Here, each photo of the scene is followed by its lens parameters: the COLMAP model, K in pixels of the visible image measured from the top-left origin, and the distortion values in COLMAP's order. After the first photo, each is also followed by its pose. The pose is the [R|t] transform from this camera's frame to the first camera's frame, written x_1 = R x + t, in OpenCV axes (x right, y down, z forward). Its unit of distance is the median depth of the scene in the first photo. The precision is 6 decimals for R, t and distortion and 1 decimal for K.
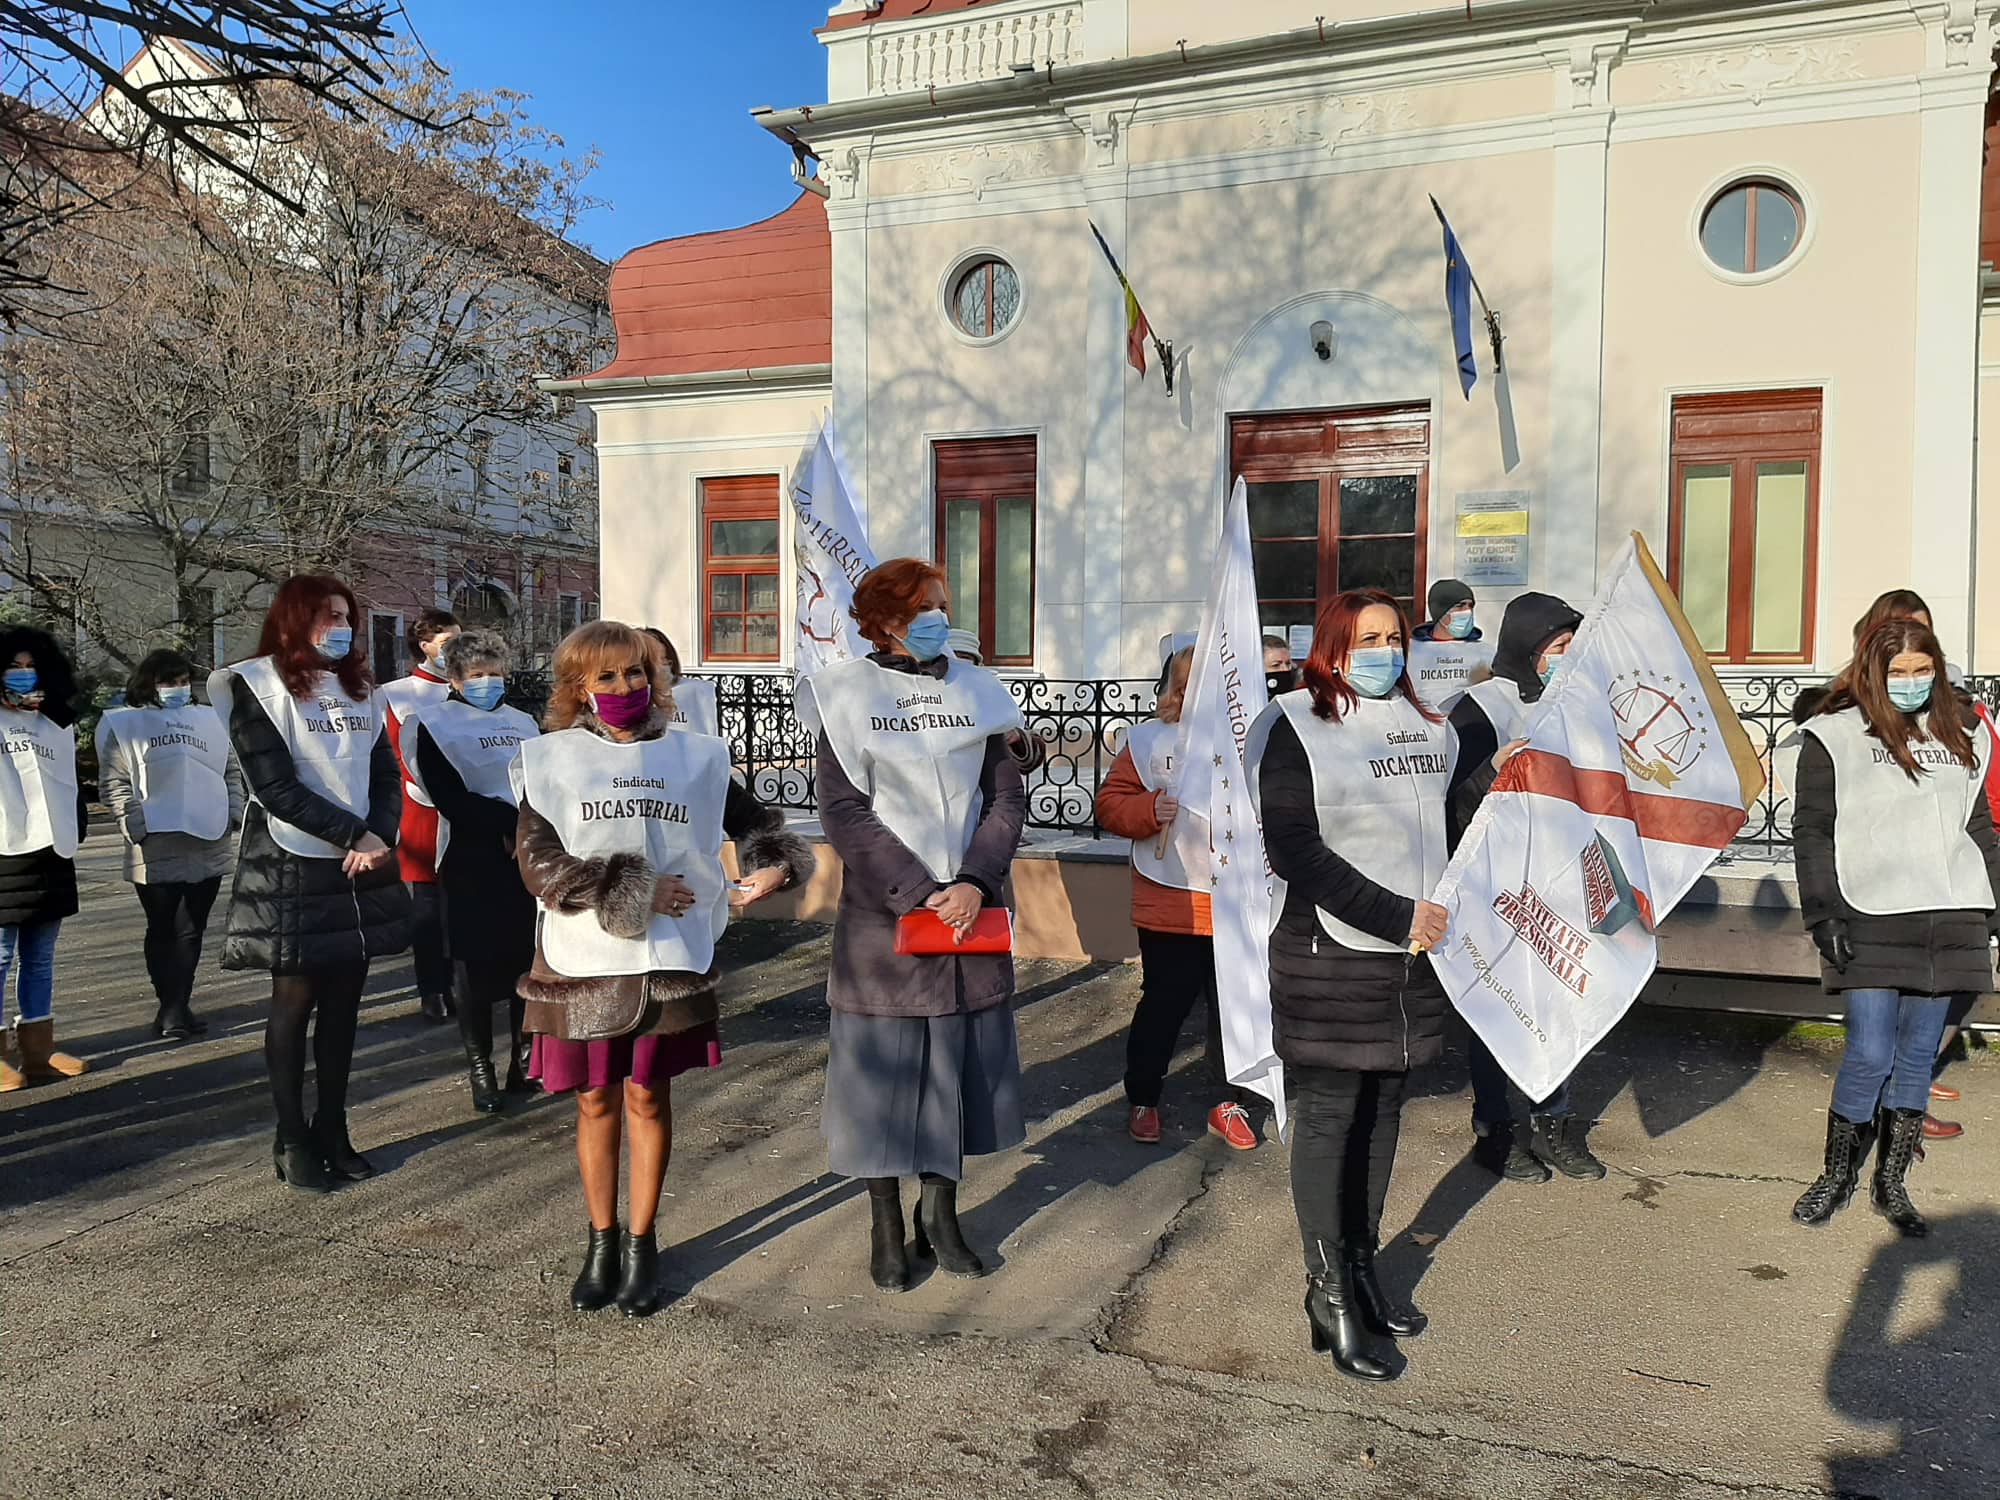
lens RADIAL K [[1547.4, 0, 1007.3], [0, 1547.4, 755.7], [0, 0, 1]] dist [0.064507, -0.102397]
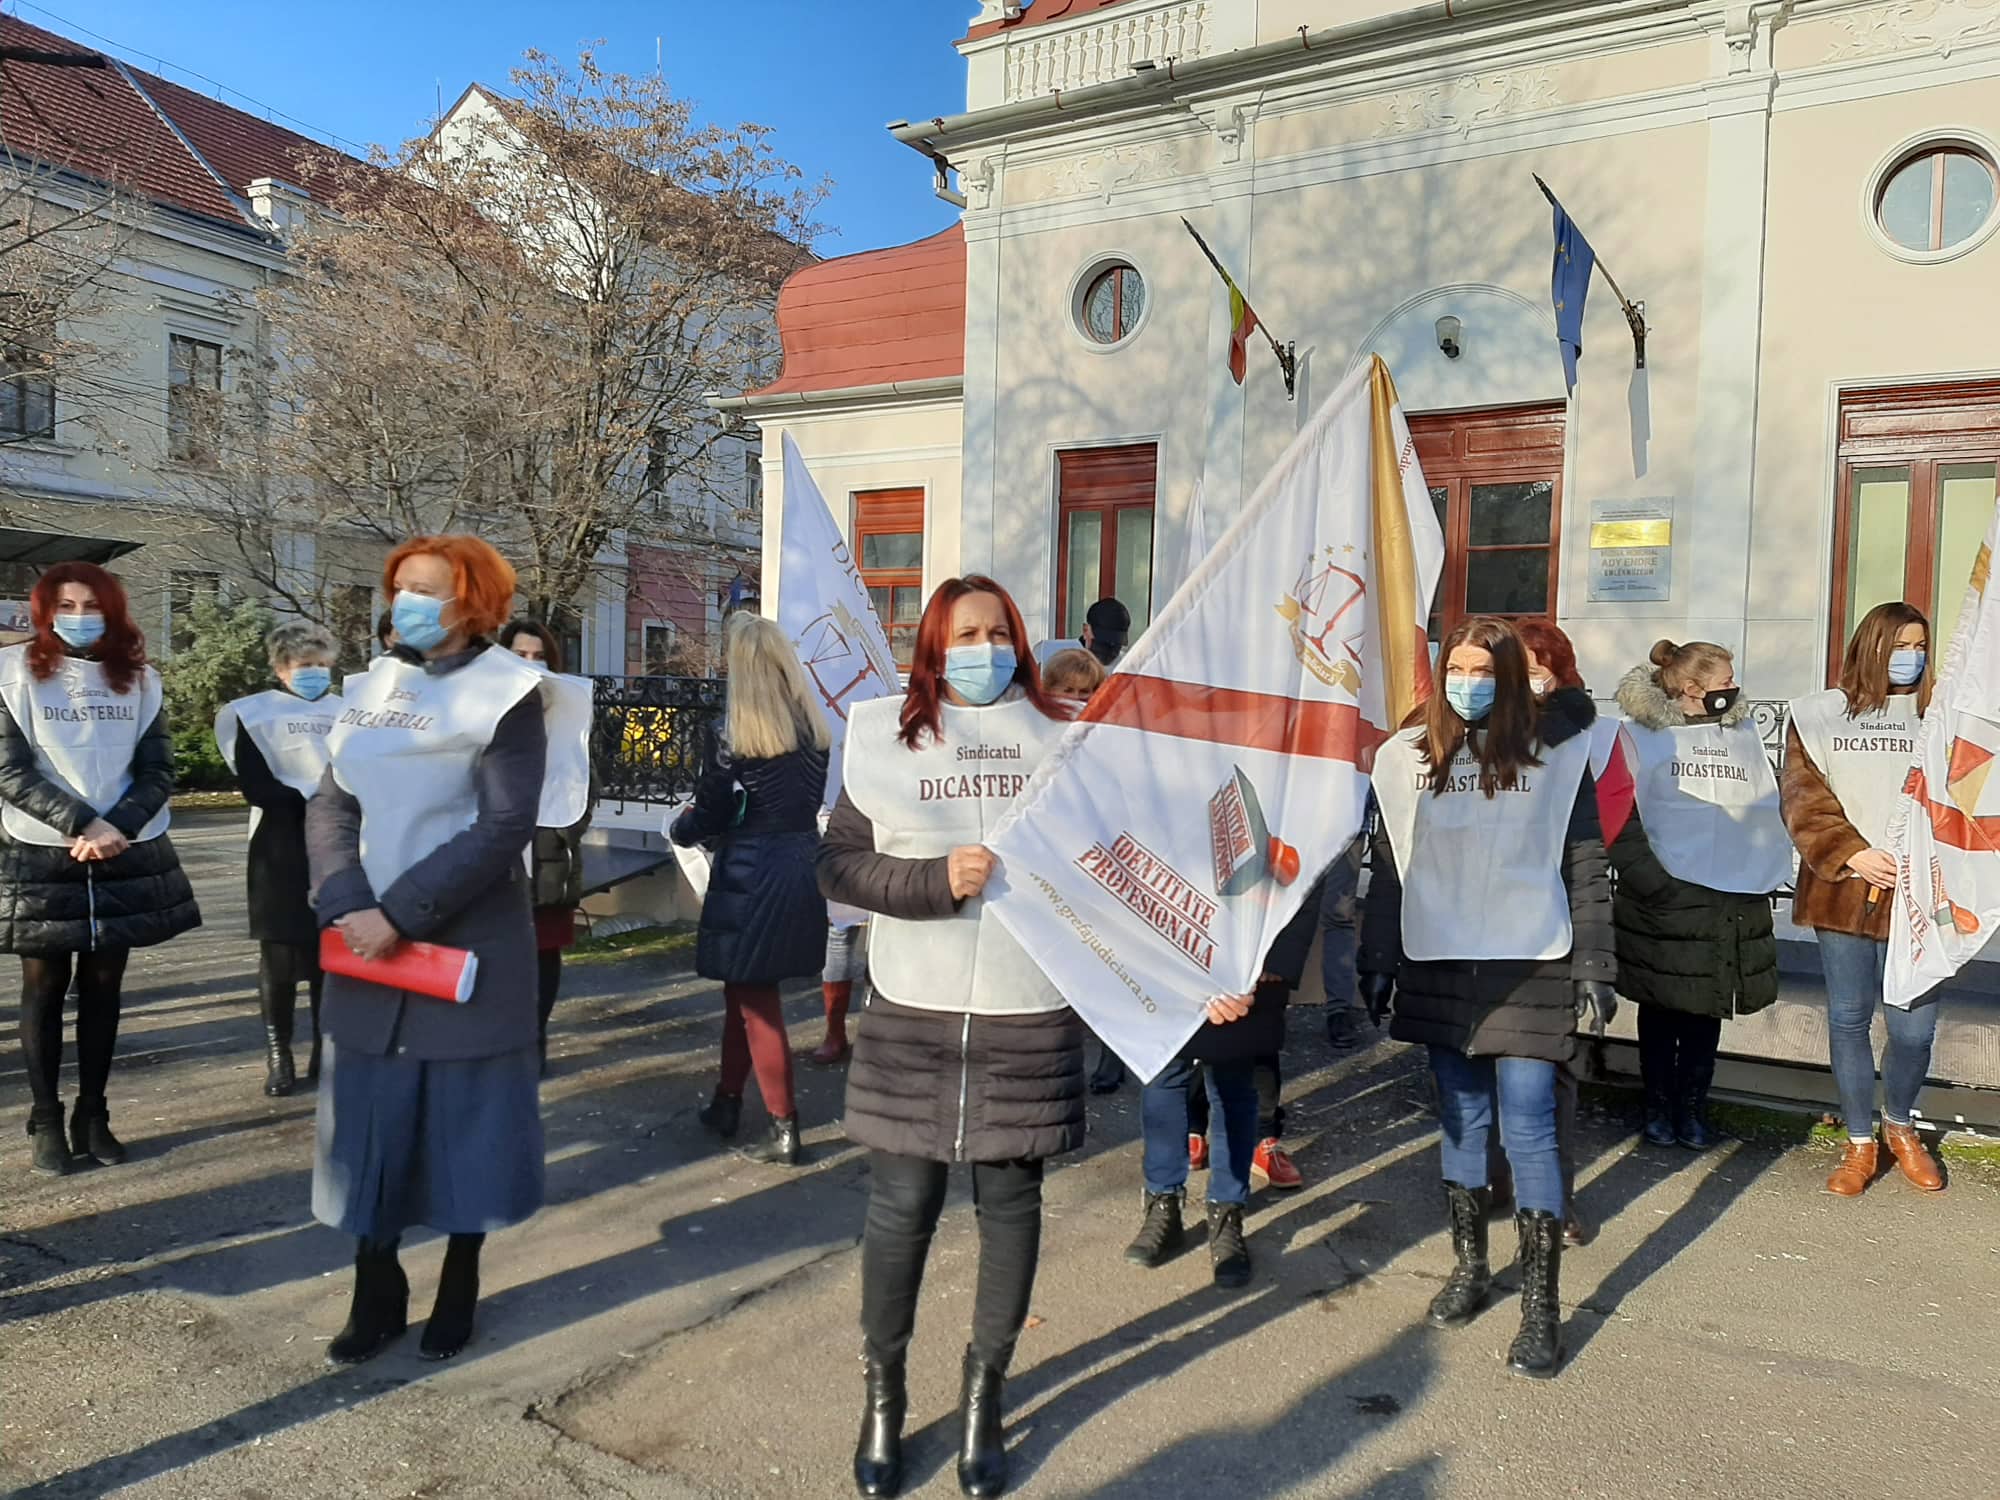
lens RADIAL K [[1547.4, 0, 1072.9], [0, 1547.4, 736.4], [0, 0, 1]] dist [0.064507, -0.102397]
pose [[0.982433, 0.023663, -0.185107, 0.168986], [-0.028559, 0.999308, -0.023826, 0.000983], [0.184415, 0.028694, 0.982430, 0.053097]]
